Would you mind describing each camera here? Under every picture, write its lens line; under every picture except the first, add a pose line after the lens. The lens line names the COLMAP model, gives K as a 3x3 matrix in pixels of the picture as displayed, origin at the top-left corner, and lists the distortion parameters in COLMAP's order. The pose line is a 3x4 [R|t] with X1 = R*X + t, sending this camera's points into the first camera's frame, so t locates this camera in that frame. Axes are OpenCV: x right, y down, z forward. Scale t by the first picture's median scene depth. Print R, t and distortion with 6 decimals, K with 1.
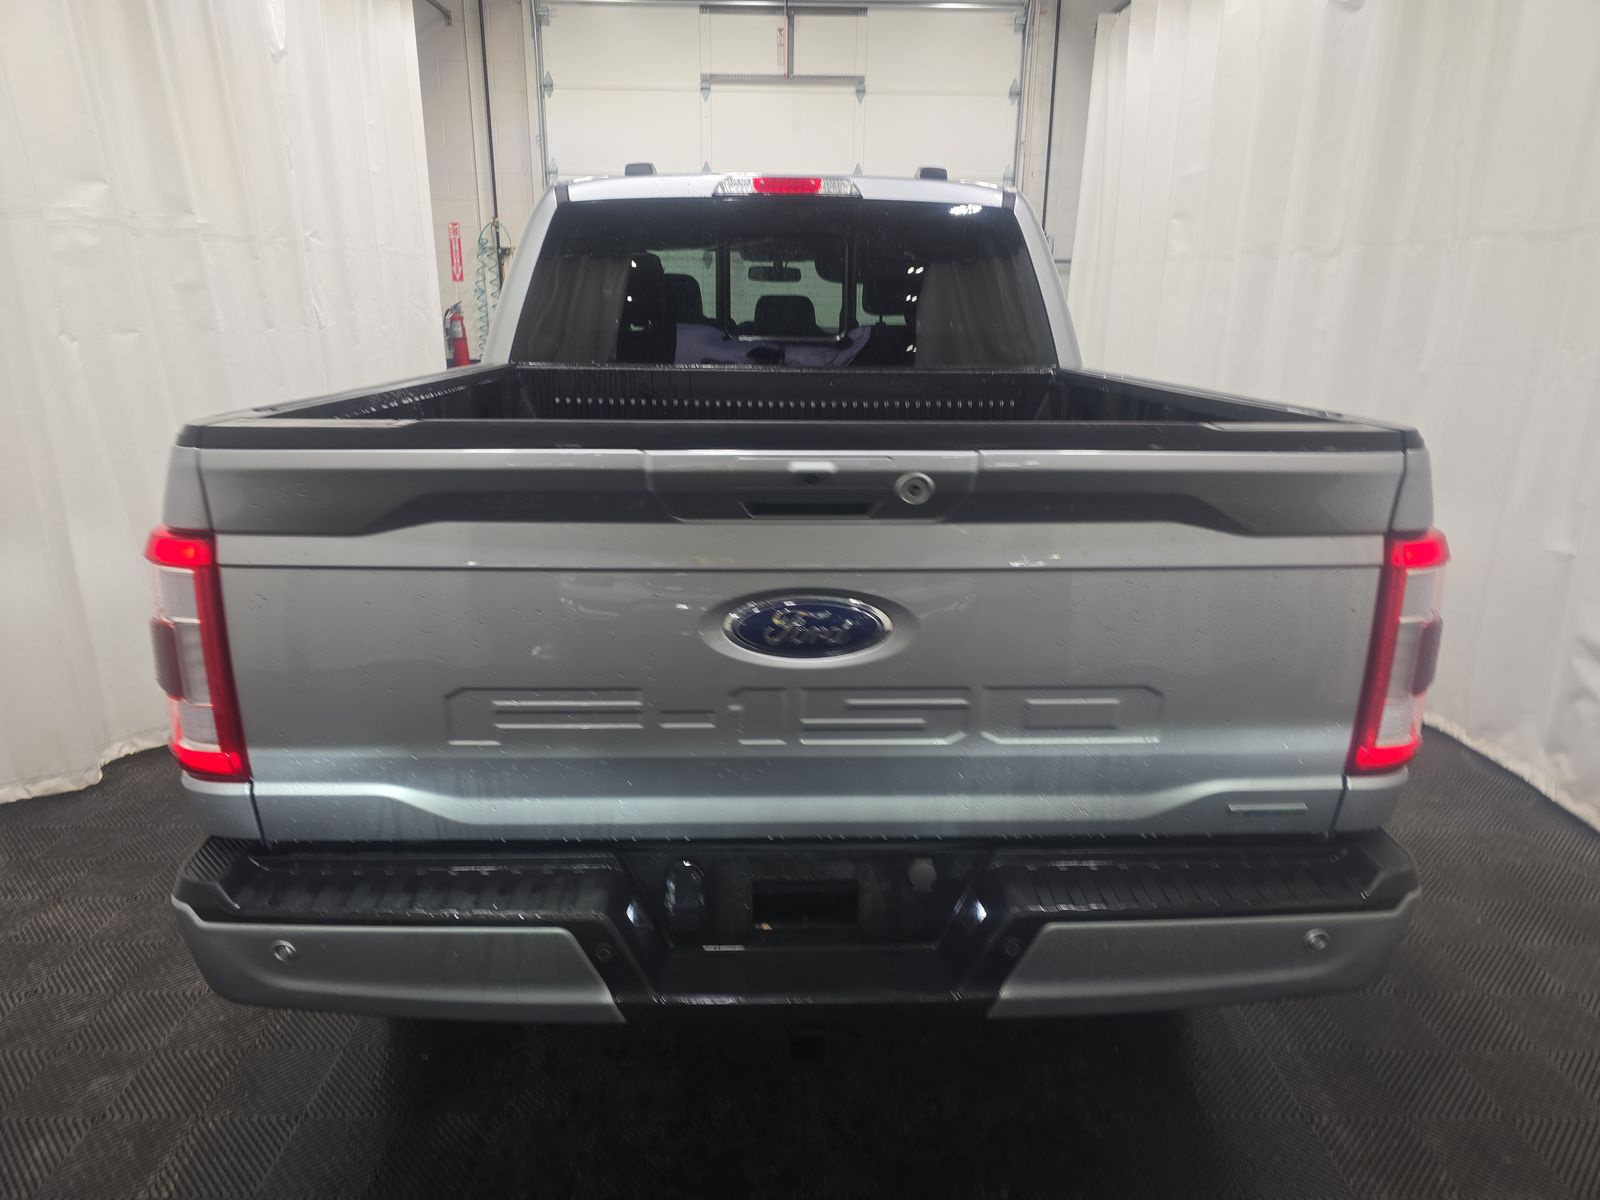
lens RADIAL K [[1052.9, 0, 795.1], [0, 1052.9, 606.1], [0, 0, 1]] dist [0.056827, -0.056368]
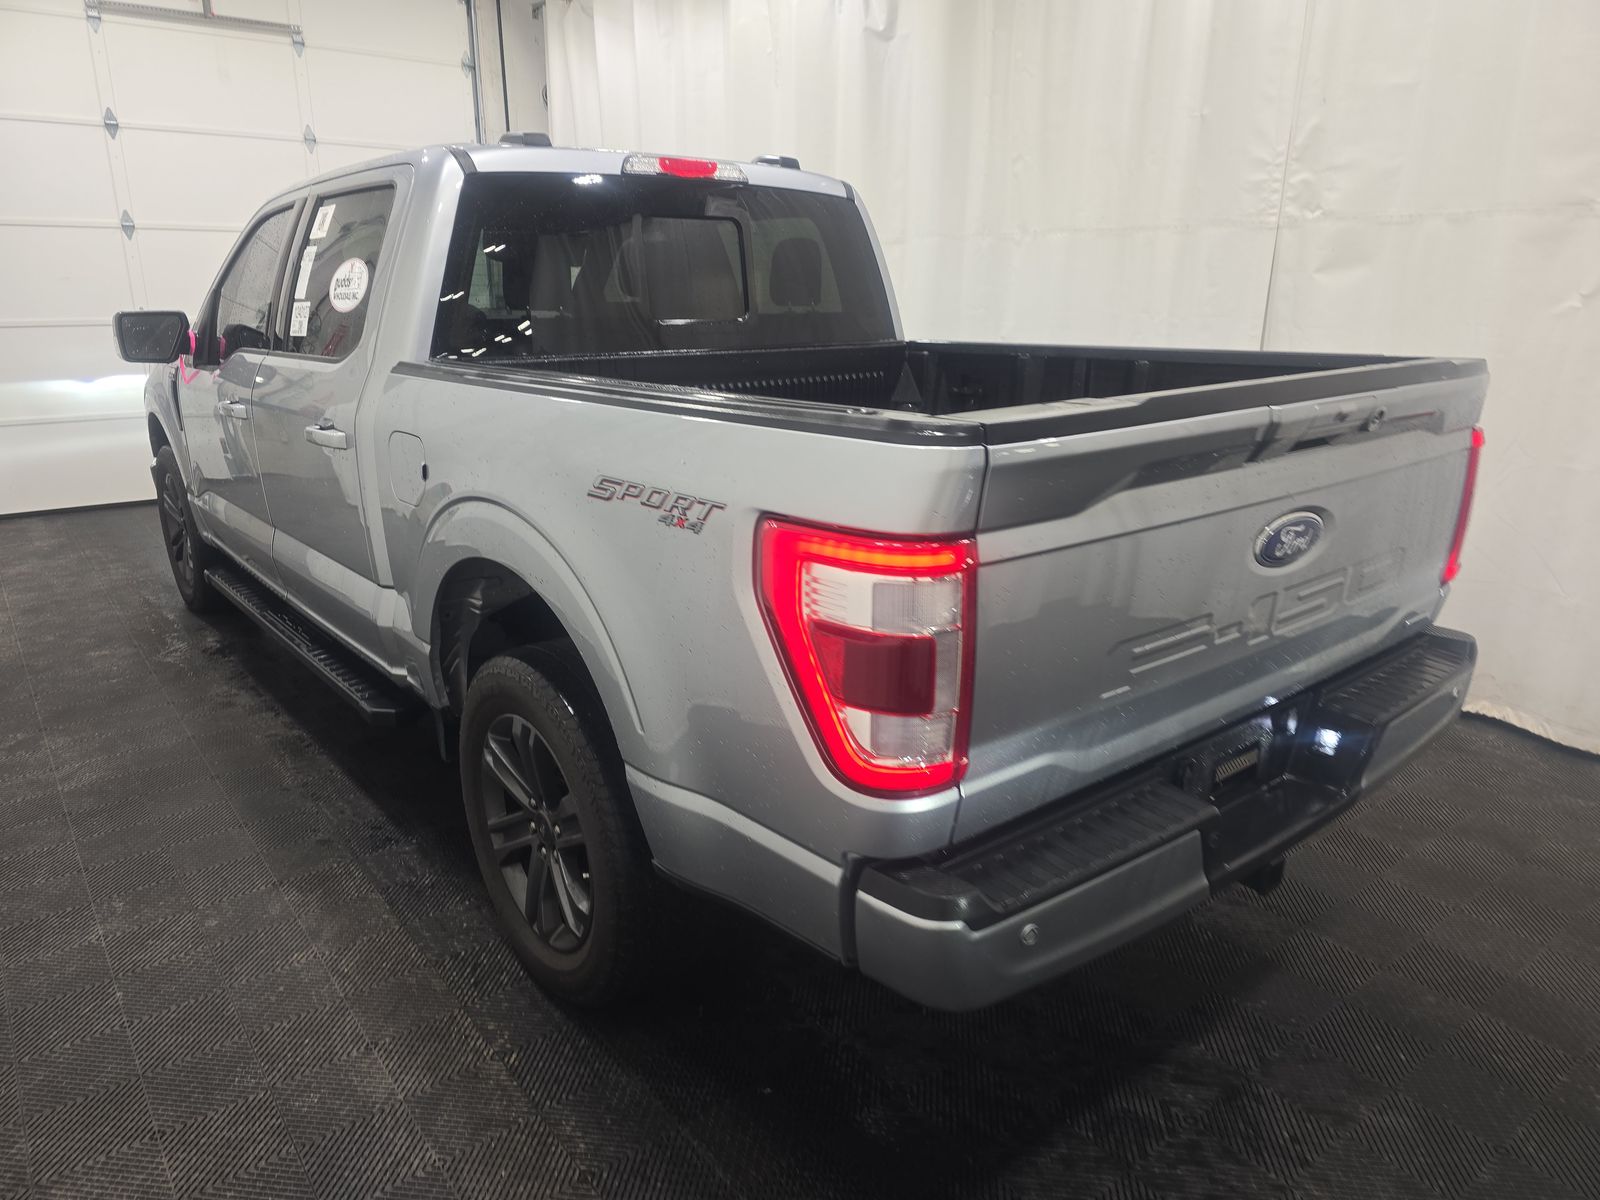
lens RADIAL K [[1052.9, 0, 795.1], [0, 1052.9, 606.1], [0, 0, 1]] dist [0.056827, -0.056368]
pose [[0.795035, -0.183682, 0.578083, -0.576548], [0.172244, 0.982180, 0.075194, -0.047802], [-0.581593, 0.039789, 0.812506, 0.143723]]
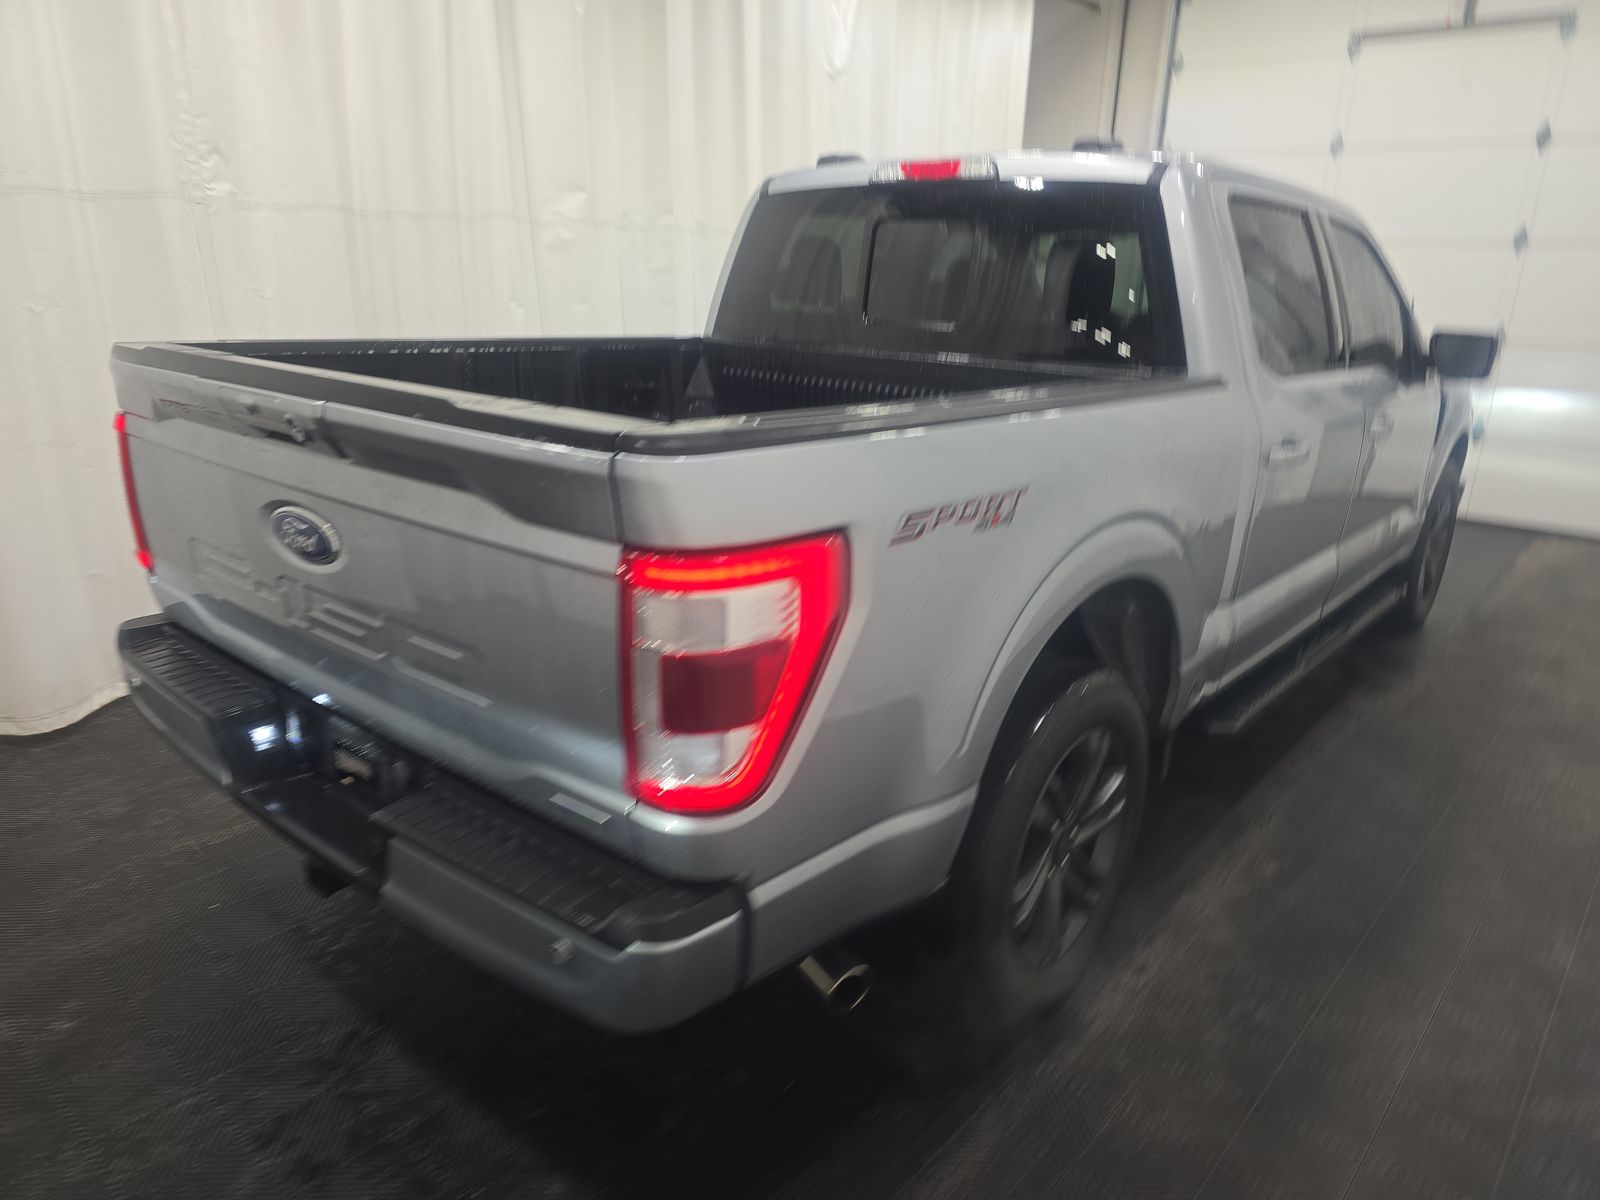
lens RADIAL K [[1052.9, 0, 795.1], [0, 1052.9, 606.1], [0, 0, 1]] dist [0.056827, -0.056368]
pose [[0.746506, 0.210958, -0.631051, 0.598391], [-0.205121, 0.975181, 0.083350, -0.058565], [0.632972, 0.067221, 0.771250, 0.189663]]
